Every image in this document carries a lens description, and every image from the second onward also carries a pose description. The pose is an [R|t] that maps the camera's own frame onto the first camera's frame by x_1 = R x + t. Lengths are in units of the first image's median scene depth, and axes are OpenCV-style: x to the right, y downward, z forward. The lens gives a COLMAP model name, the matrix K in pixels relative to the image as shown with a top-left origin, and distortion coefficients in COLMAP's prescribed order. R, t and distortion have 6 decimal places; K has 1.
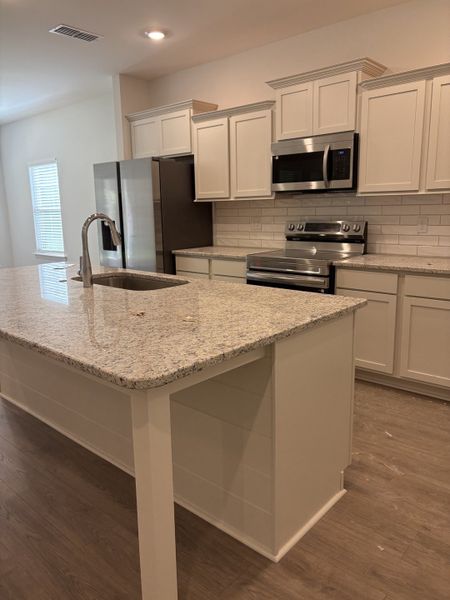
lens RADIAL K [[455.5, 0, 226.0], [0, 455.5, 297.3], [0, 0, 1]] dist [0.030484, -0.019913]
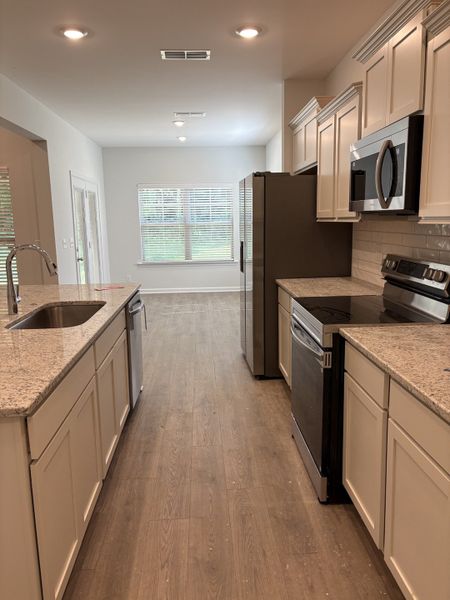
lens RADIAL K [[455.5, 0, 225.9], [0, 455.5, 299.3], [0, 0, 1]] dist [0.030484, -0.019913]
pose [[0.701312, 0.138046, -0.699360, 0.432297], [-0.142986, 0.988373, 0.051708, -0.098767], [0.698367, 0.063735, 0.712896, 0.341198]]
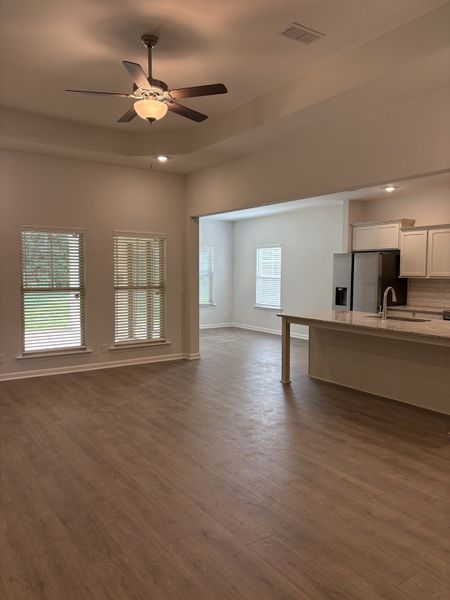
lens RADIAL K [[455.5, 0, 223.1], [0, 455.5, 296.2], [0, 0, 1]] dist [0.030484, -0.019913]
pose [[0.967205, 0.039564, -0.250898, -0.281750], [-0.073471, 0.989146, -0.127247, 0.116291], [0.243140, 0.141508, 0.959614, -0.753933]]
